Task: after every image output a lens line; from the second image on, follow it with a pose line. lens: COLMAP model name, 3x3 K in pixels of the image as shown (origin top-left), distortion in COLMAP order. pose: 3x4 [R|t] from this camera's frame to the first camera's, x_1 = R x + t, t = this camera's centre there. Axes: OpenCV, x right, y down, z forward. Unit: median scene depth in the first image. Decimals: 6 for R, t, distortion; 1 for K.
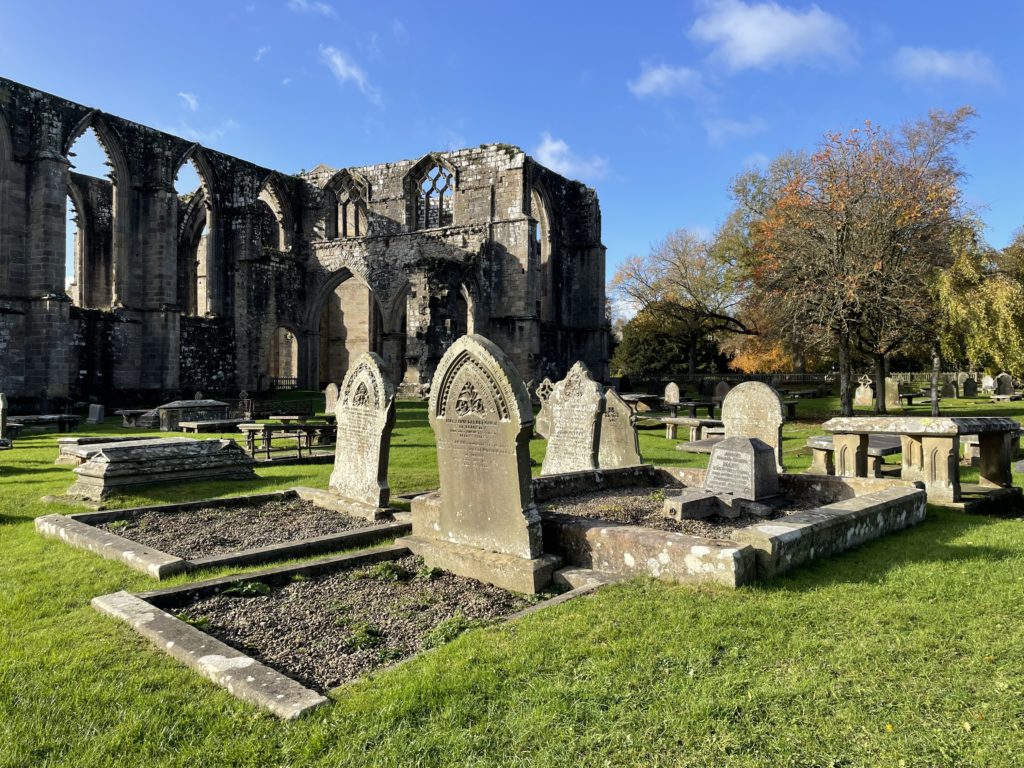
lens RADIAL K [[768.4, 0, 516.1], [0, 768.4, 370.7], [0, 0, 1]] dist [0.088114, -0.112283]
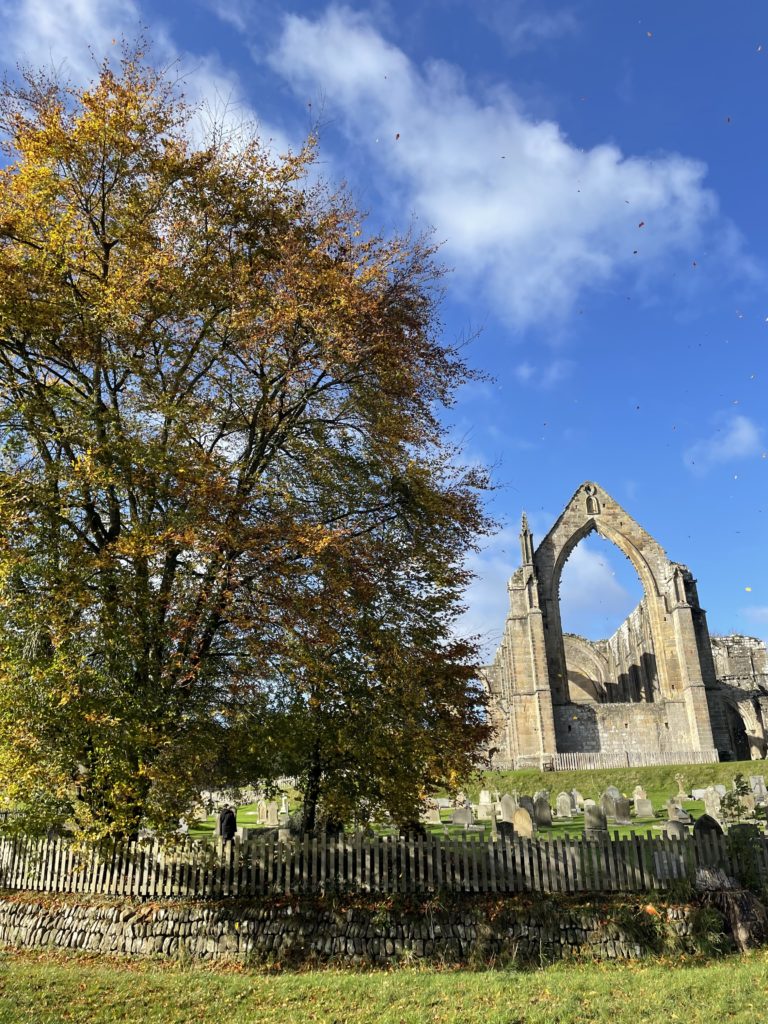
lens RADIAL K [[768.4, 0, 383.9], [0, 768.4, 511.0], [0, 0, 1]] dist [0.088114, -0.112283]
pose [[0.933889, 0.110667, 0.340006, -1.661195], [0.017710, 0.935414, -0.353109, 0.109090], [-0.357124, 0.335787, 0.871613, -0.566025]]
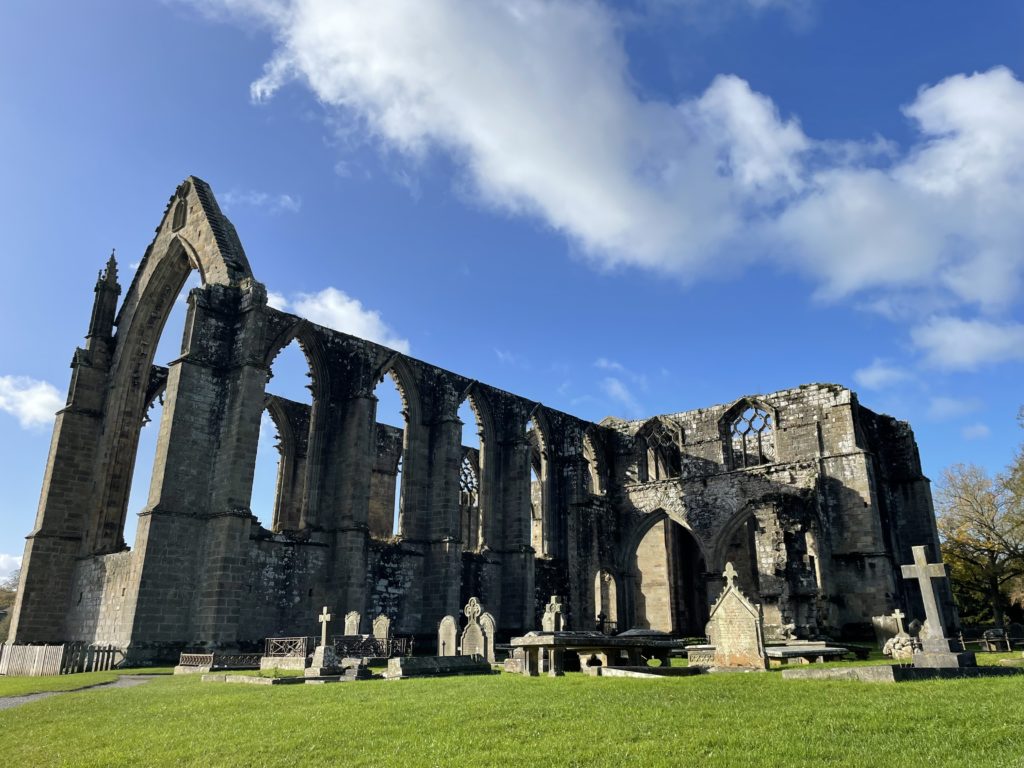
lens RADIAL K [[768.4, 0, 515.1], [0, 768.4, 373.6], [0, 0, 1]] dist [0.088114, -0.112283]
pose [[0.970817, -0.074295, -0.228025, -0.179796], [-0.000938, 0.949621, -0.313400, 0.021869], [0.239821, 0.304468, 0.921838, -0.064237]]
